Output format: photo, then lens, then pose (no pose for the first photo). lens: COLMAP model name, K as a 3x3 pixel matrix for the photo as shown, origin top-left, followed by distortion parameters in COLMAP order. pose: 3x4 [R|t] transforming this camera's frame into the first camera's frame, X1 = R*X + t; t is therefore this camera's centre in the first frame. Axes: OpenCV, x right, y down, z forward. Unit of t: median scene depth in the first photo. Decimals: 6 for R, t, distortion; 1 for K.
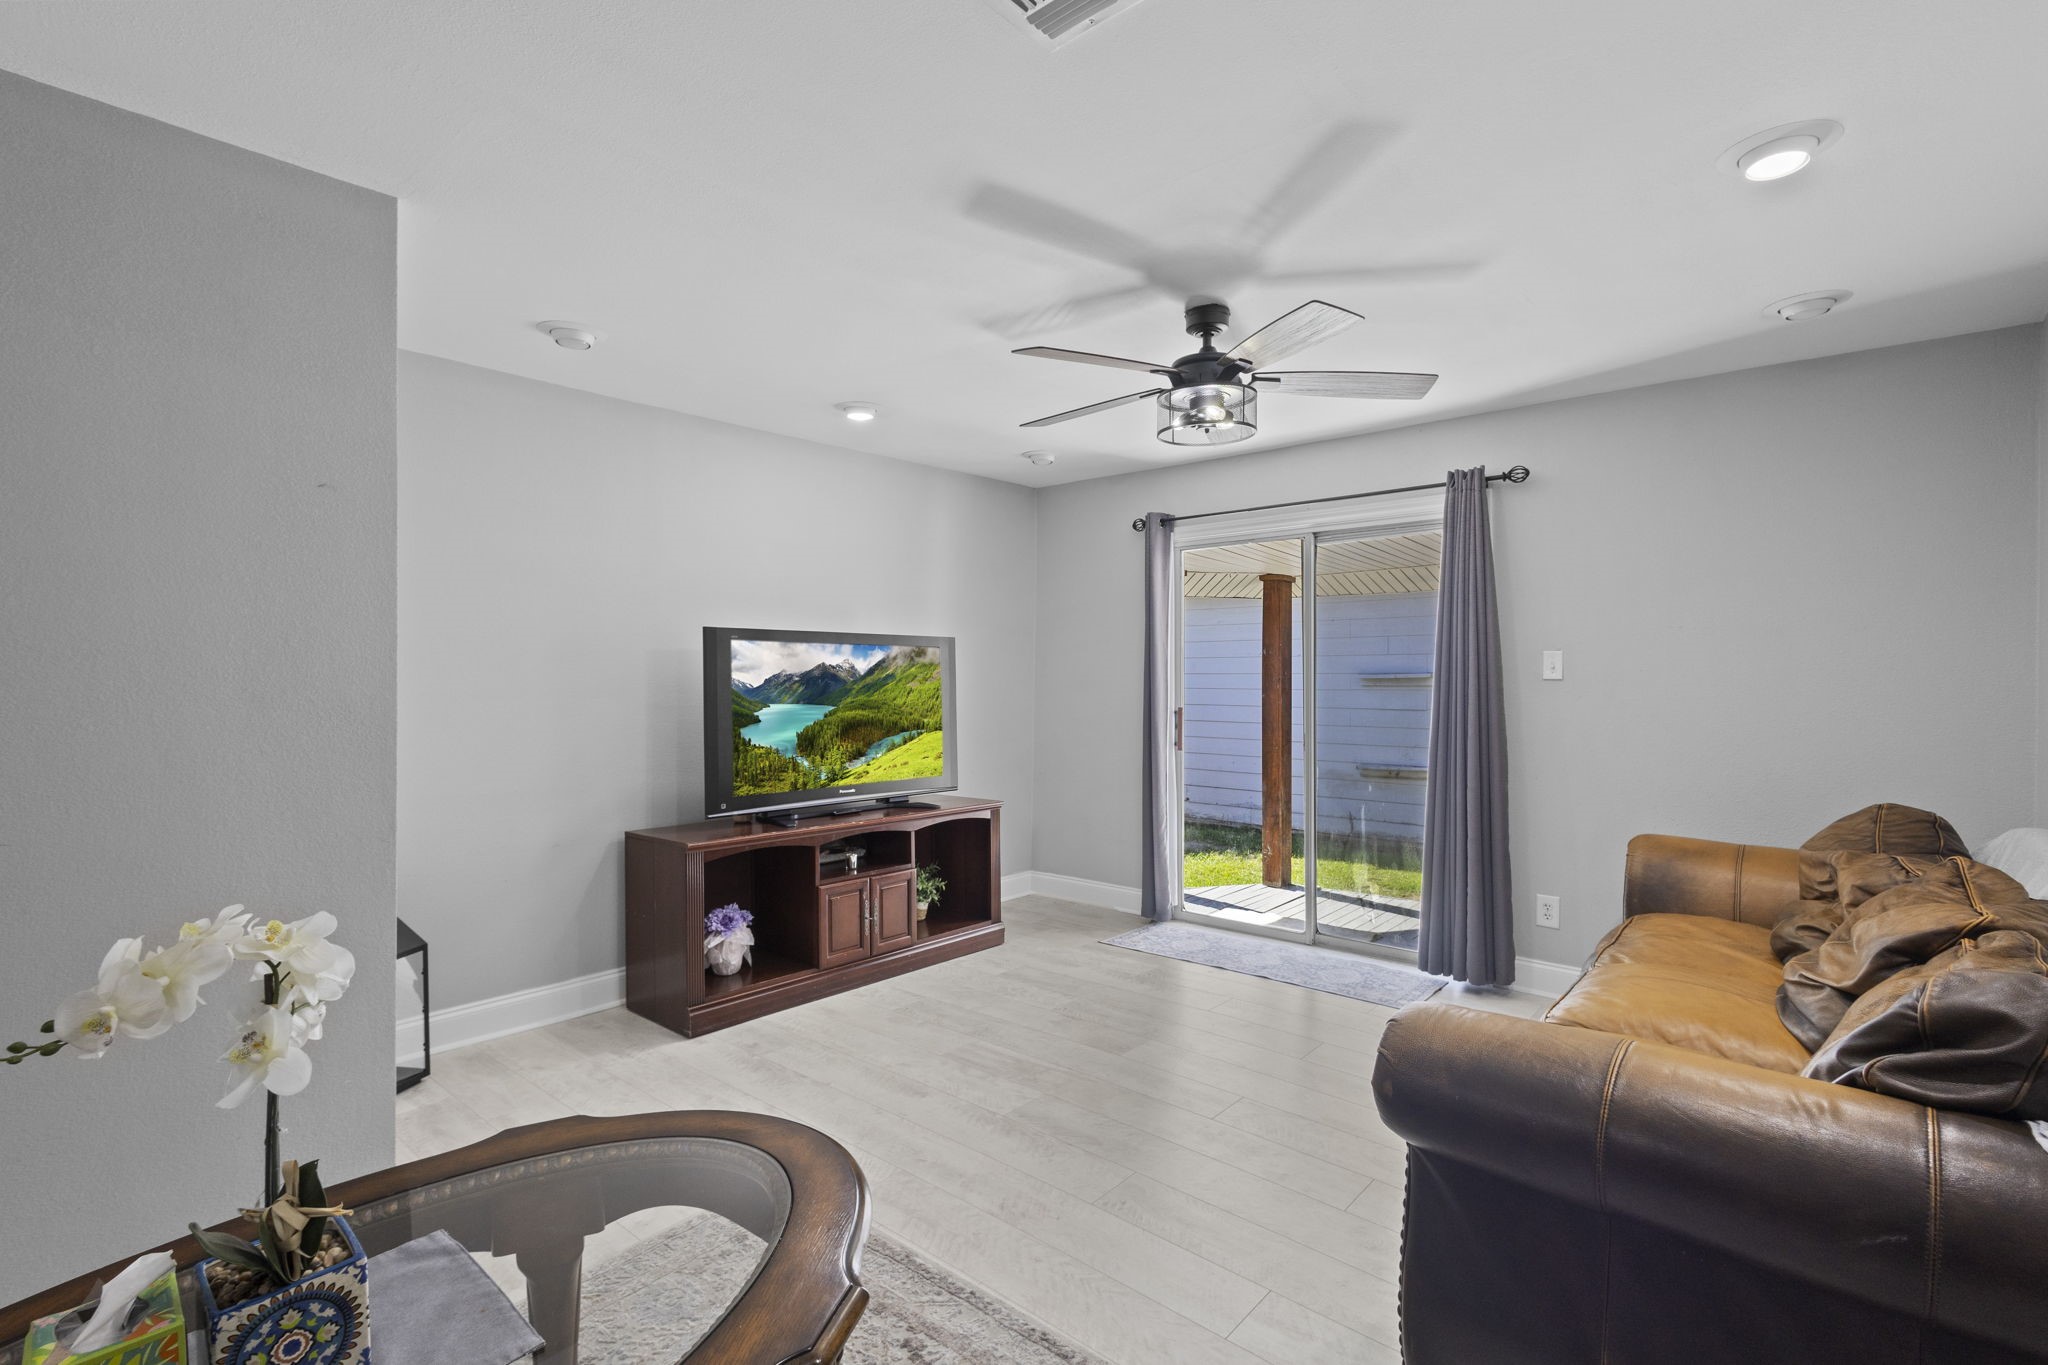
lens RADIAL K [[937.7, 0, 1024.0], [0, 937.7, 682.5], [0, 0, 1]] dist [0.002326, 0.000358]
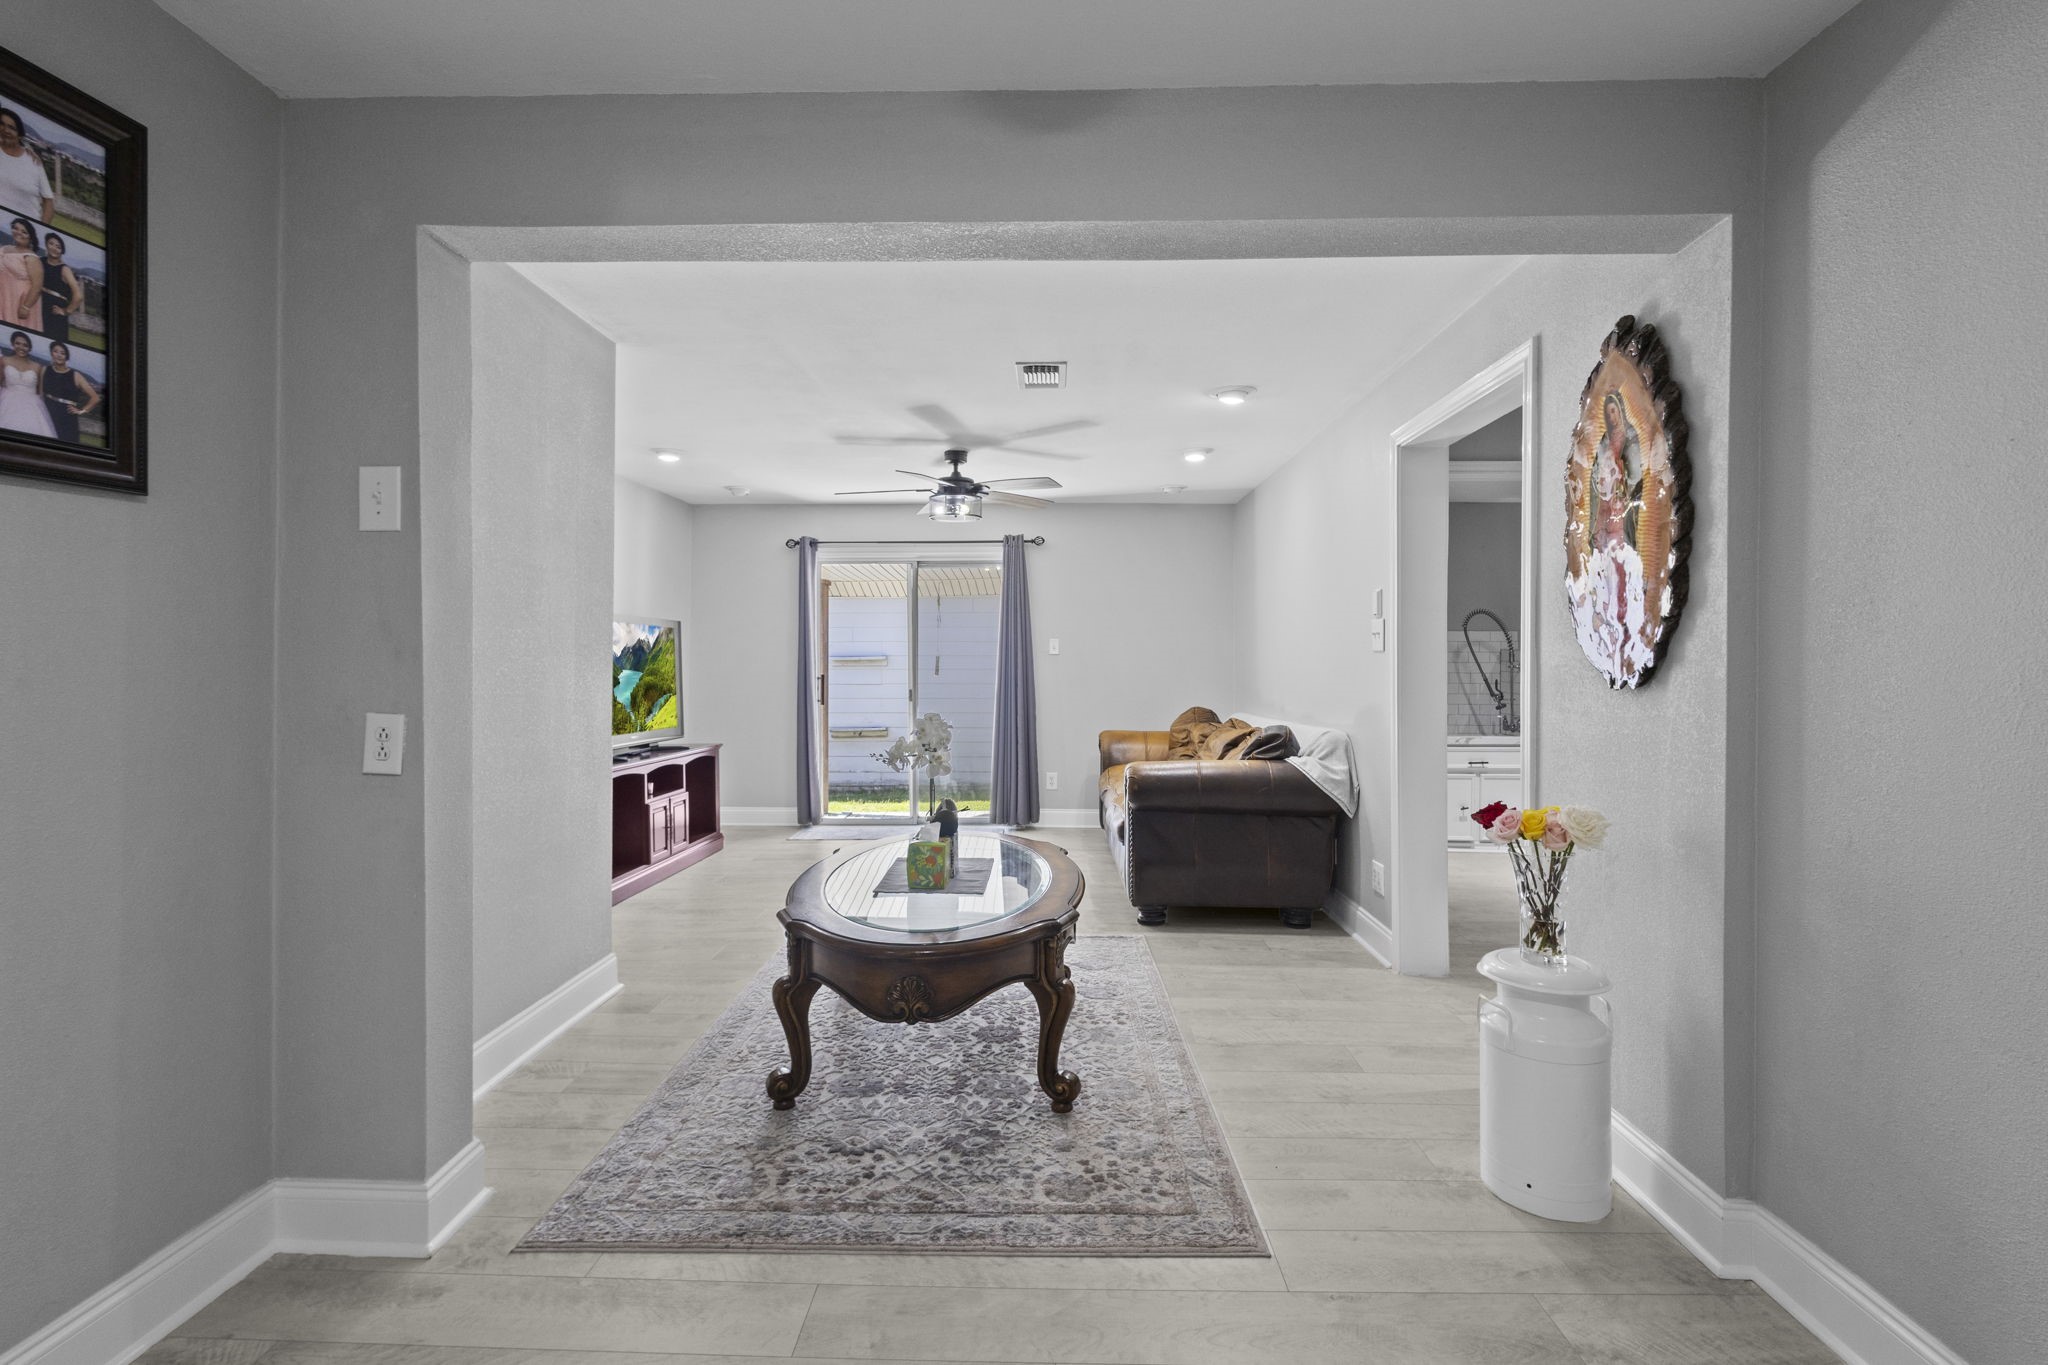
lens RADIAL K [[937.7, 0, 1024.0], [0, 937.7, 682.5], [0, 0, 1]] dist [0.002326, 0.000358]
pose [[0.778201, -0.013346, 0.627874, -0.617713], [0.004674, 0.999870, 0.015460, 0.022434], [-0.627998, -0.009096, 0.778162, -0.380027]]
